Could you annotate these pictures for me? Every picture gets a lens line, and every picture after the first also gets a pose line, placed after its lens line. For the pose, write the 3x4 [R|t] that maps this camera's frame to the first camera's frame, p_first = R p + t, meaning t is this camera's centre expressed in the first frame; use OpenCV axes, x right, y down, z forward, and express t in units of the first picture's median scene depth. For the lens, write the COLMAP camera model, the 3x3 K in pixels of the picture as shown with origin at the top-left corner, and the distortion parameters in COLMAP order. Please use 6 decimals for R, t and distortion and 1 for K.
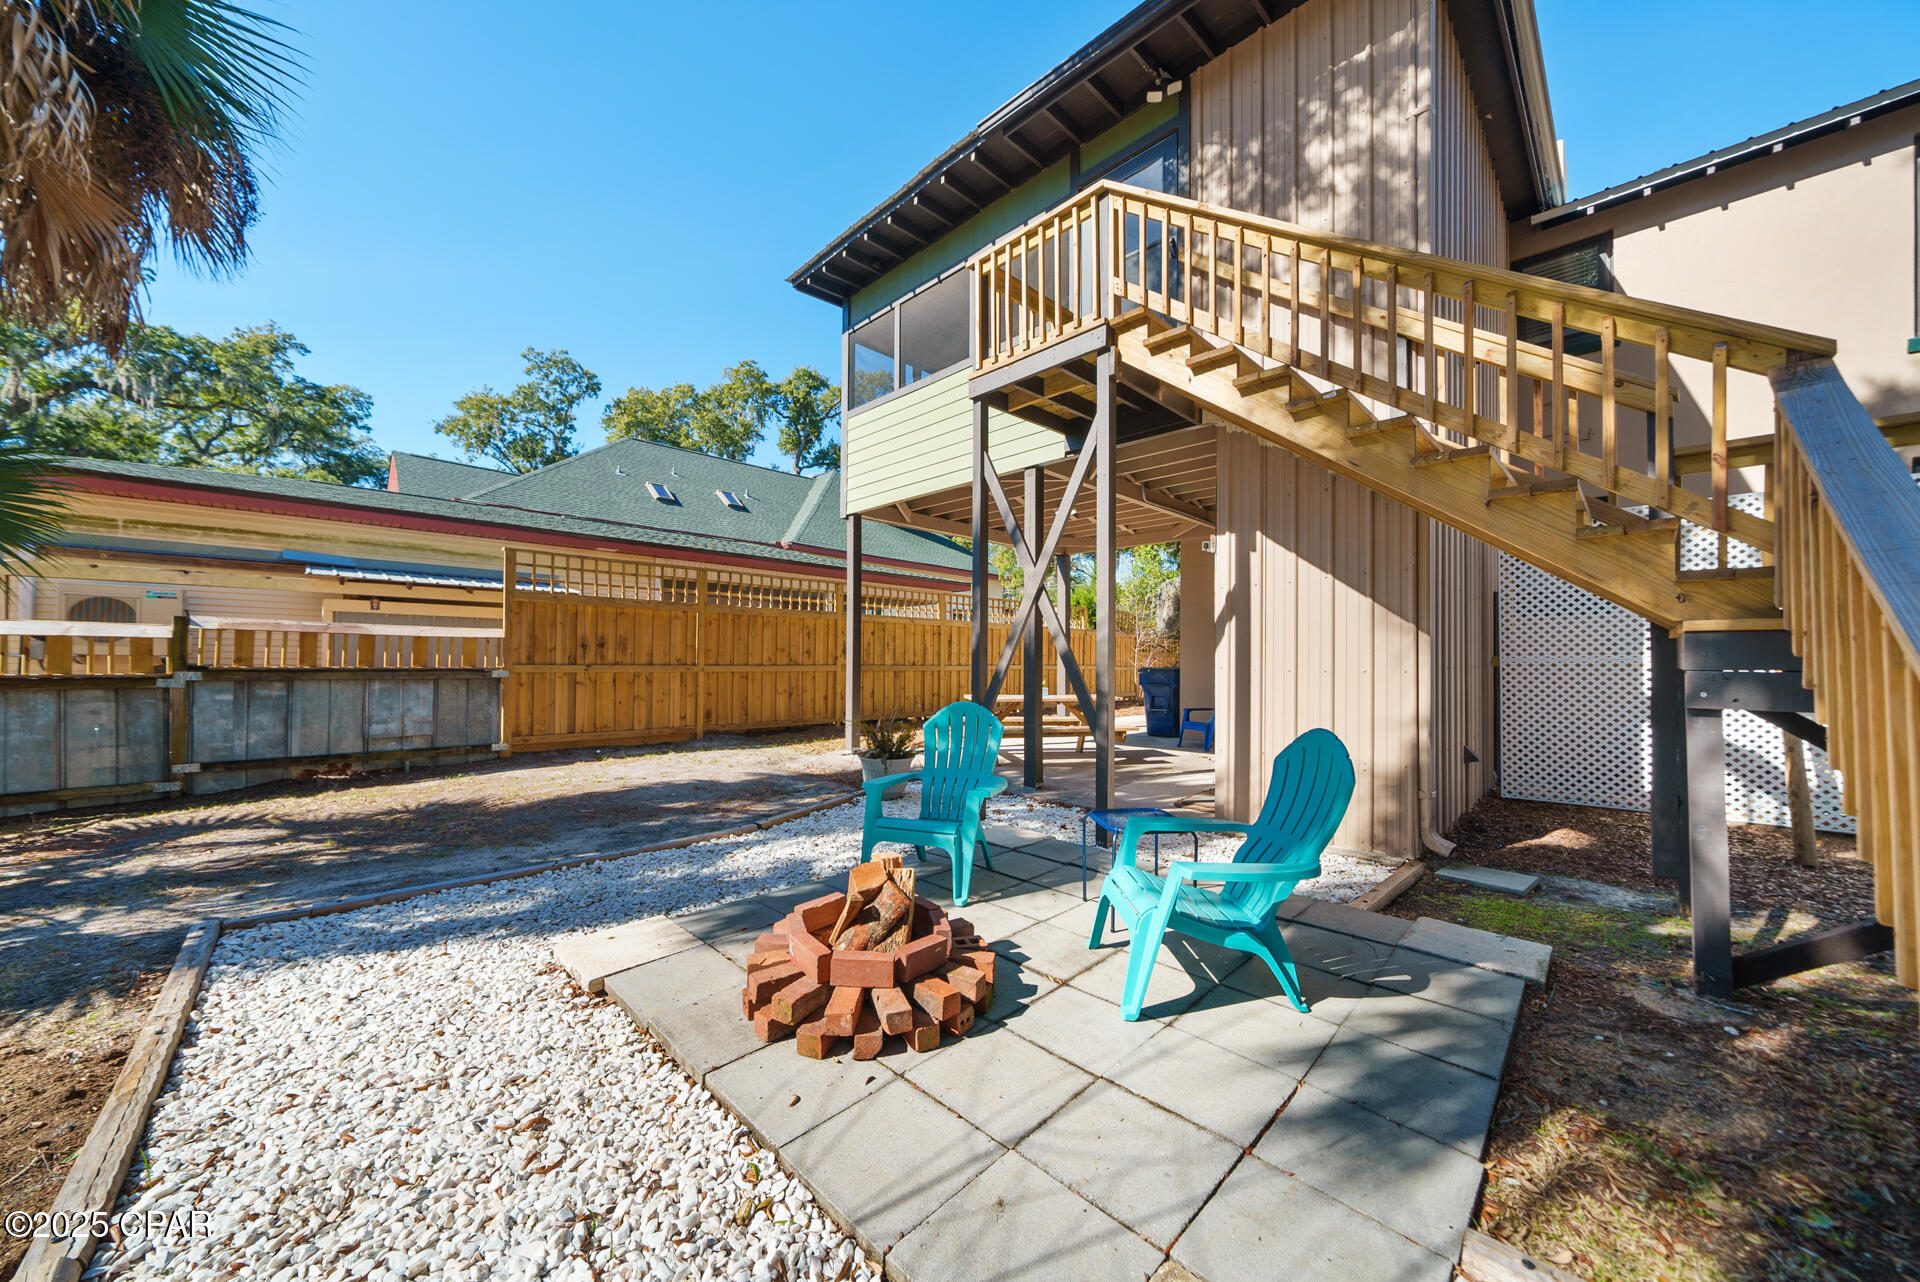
lens RADIAL K [[679.6, 0, 963.6], [0, 679.6, 648.2], [0, 0, 1]] dist [-0.002954, -0.000058]
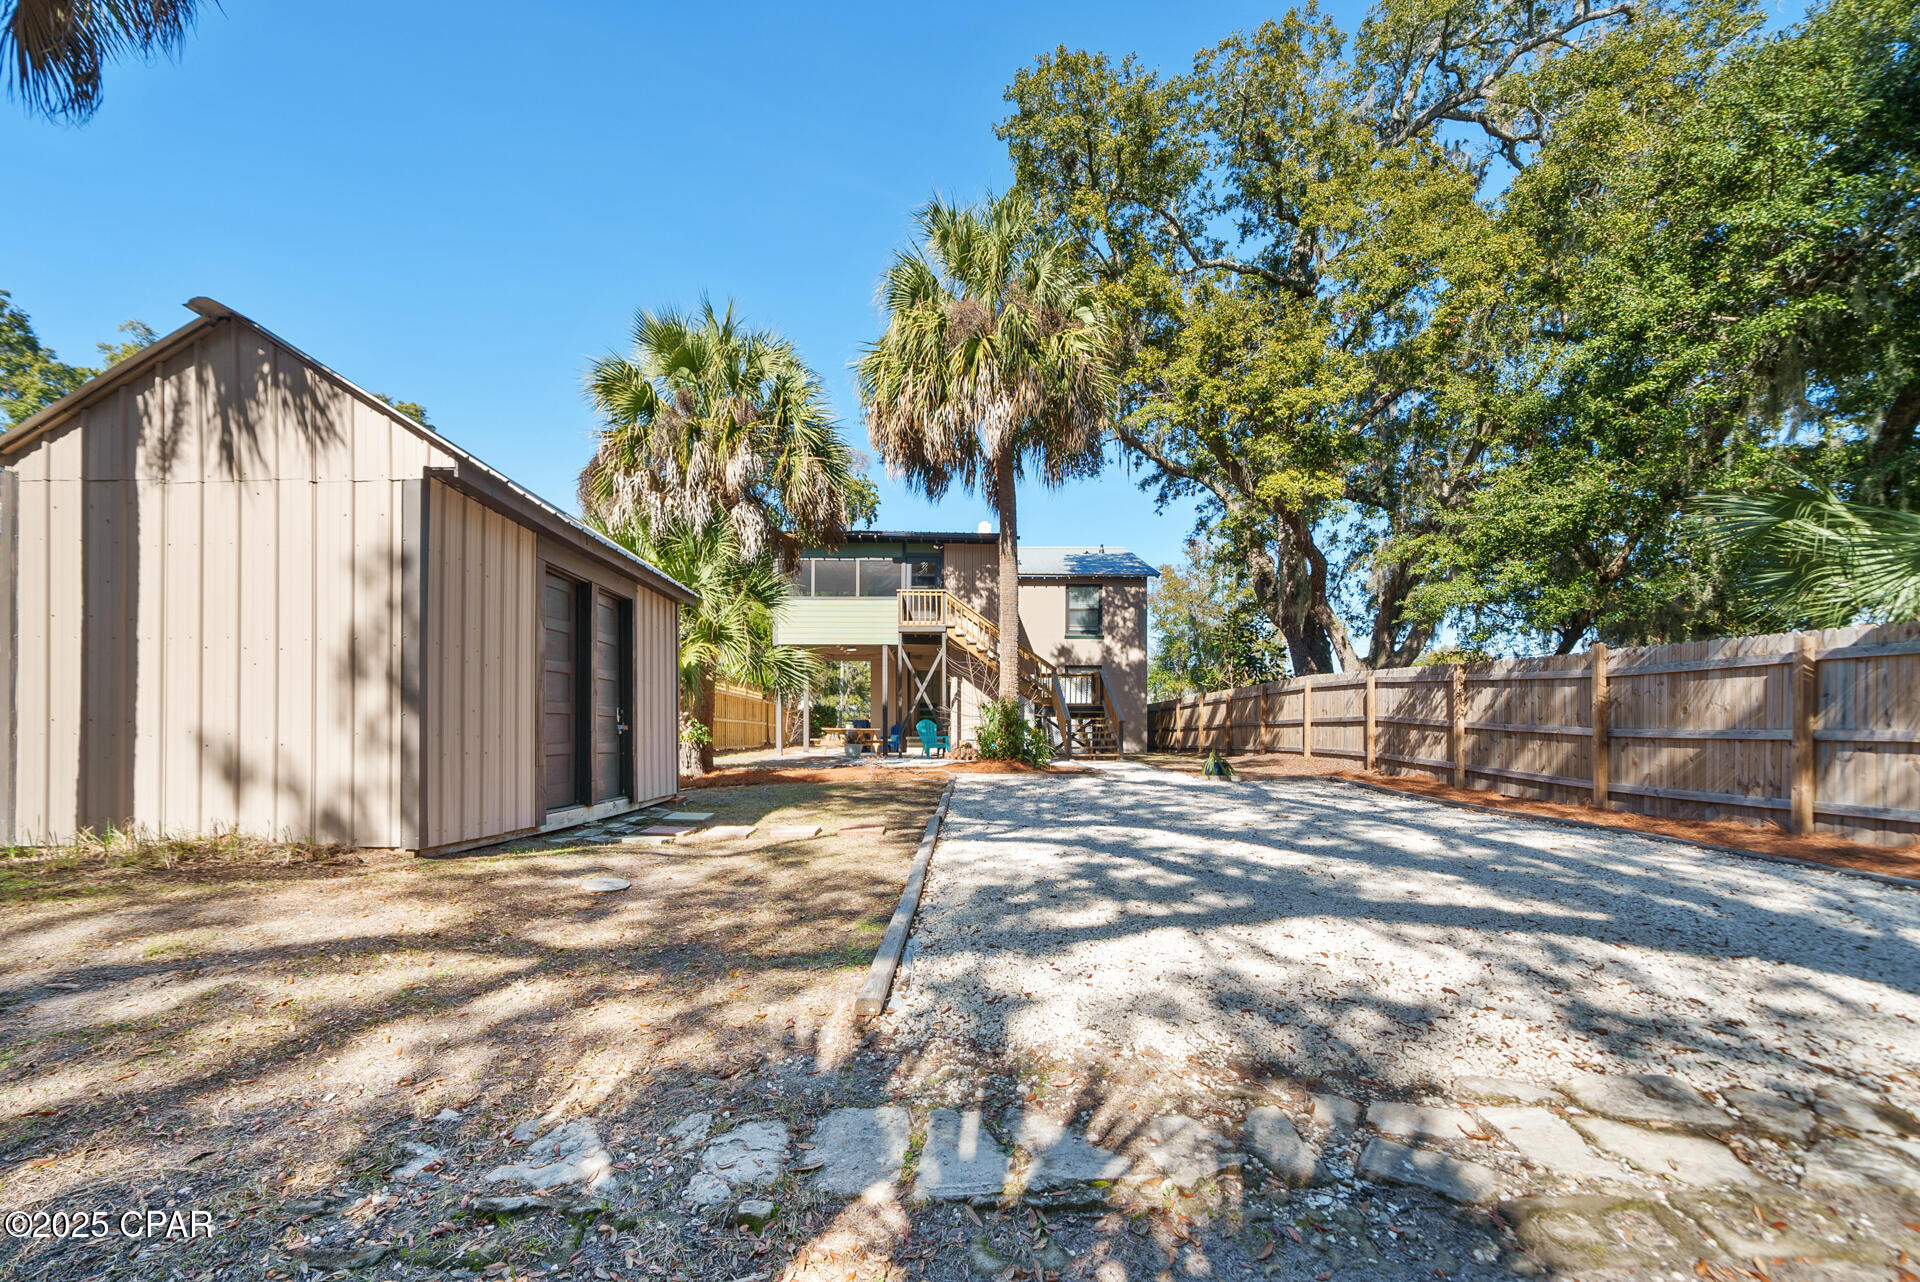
lens RADIAL K [[792.5, 0, 916.1], [0, 792.5, 745.6], [0, 0, 1]] dist [0.018888, -0.000055]
pose [[0.714457, -0.001284, 0.699678, -2.807085], [-0.024257, 0.999352, 0.026603, 0.094171], [-0.699259, -0.035979, 0.713963, -1.966747]]
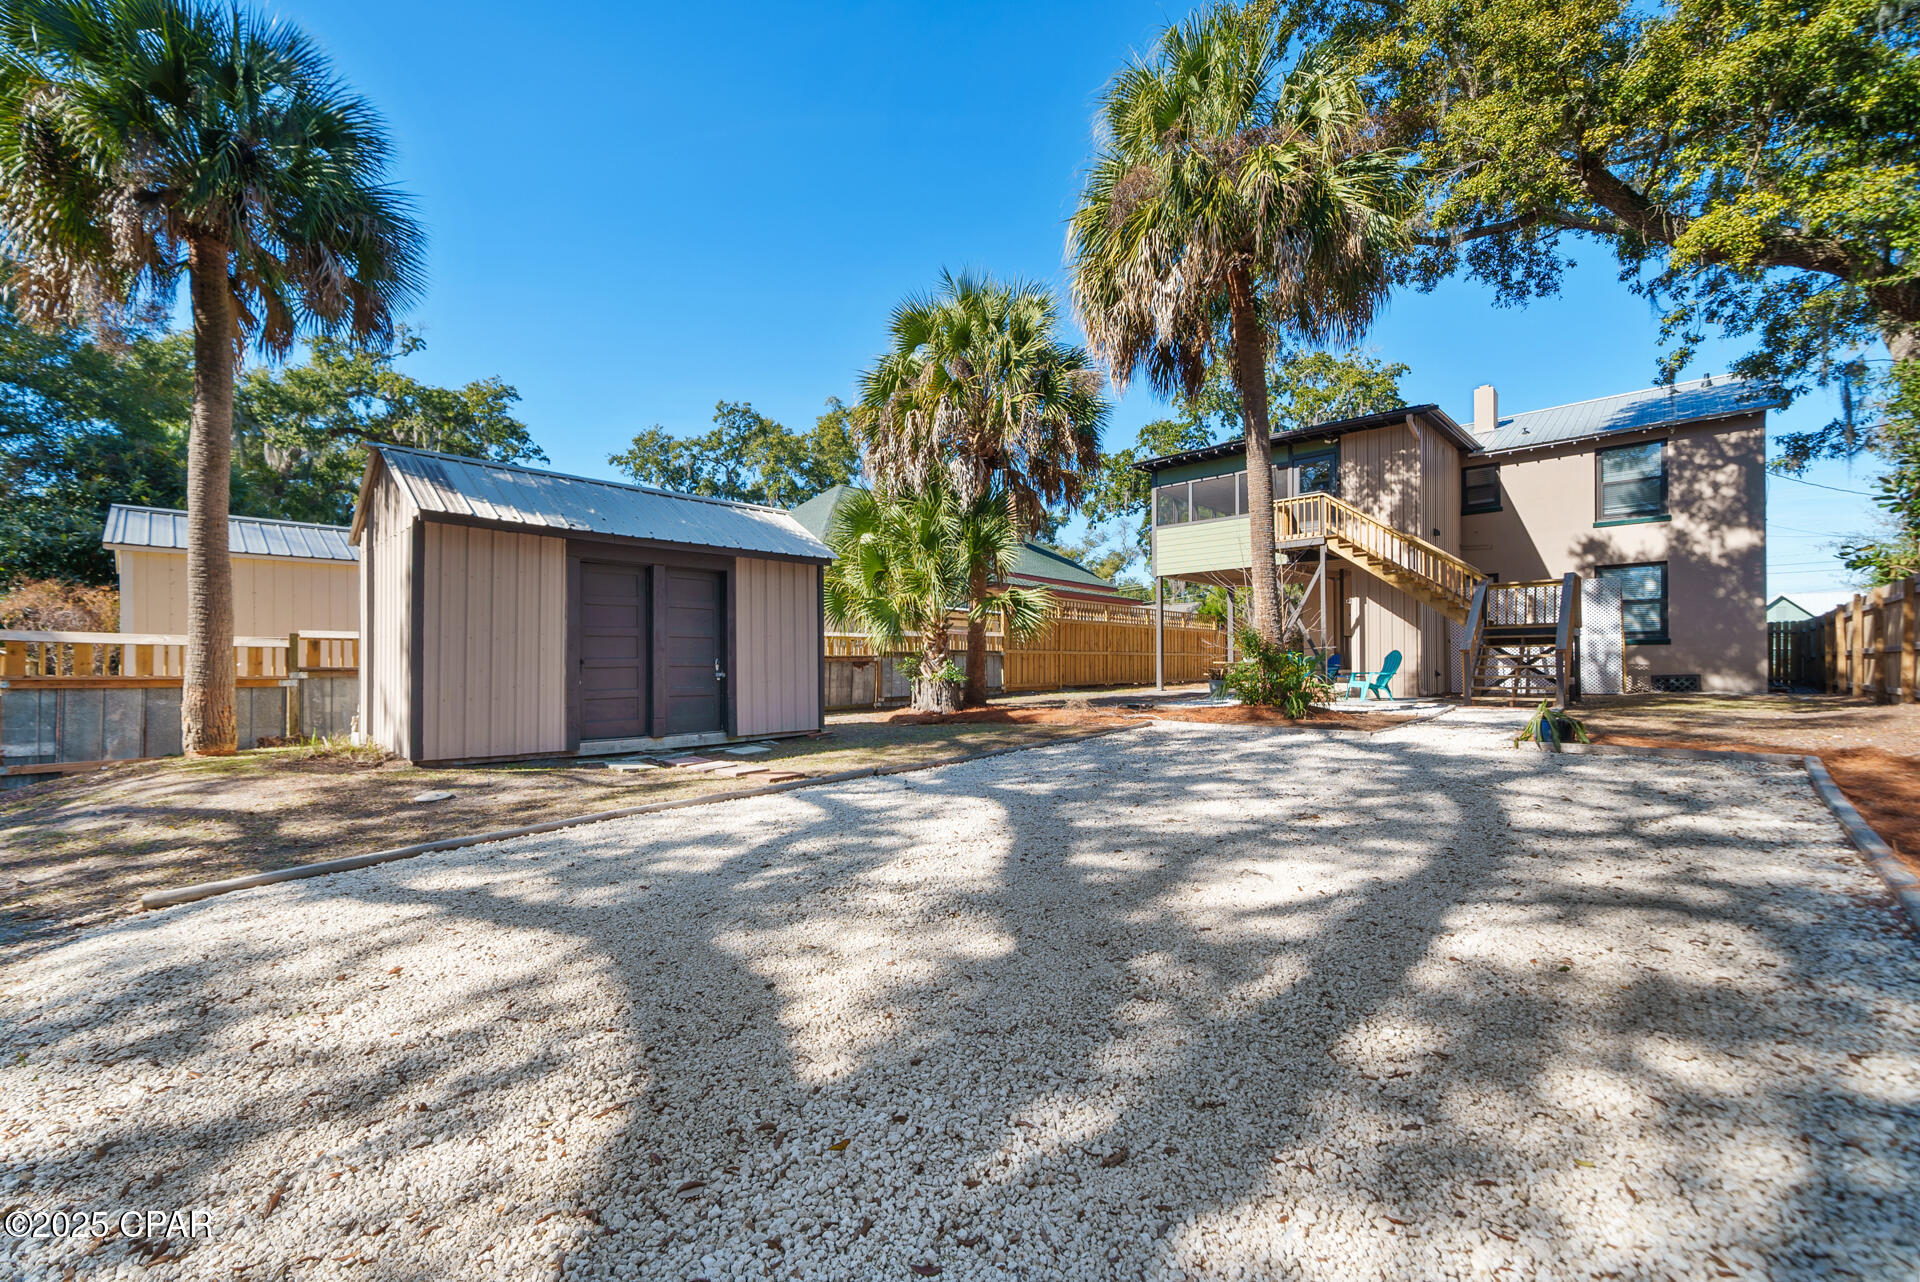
lens RADIAL K [[761.2, 0, 948.3], [0, 761.2, 661.6], [0, 0, 1]] dist [-0.008360, -0.000452]
pose [[0.999992, -0.003674, 0.001474, -1.409892], [0.003649, 0.999853, 0.016725, 0.046179], [-0.001535, -0.016719, 0.999859, -2.334639]]
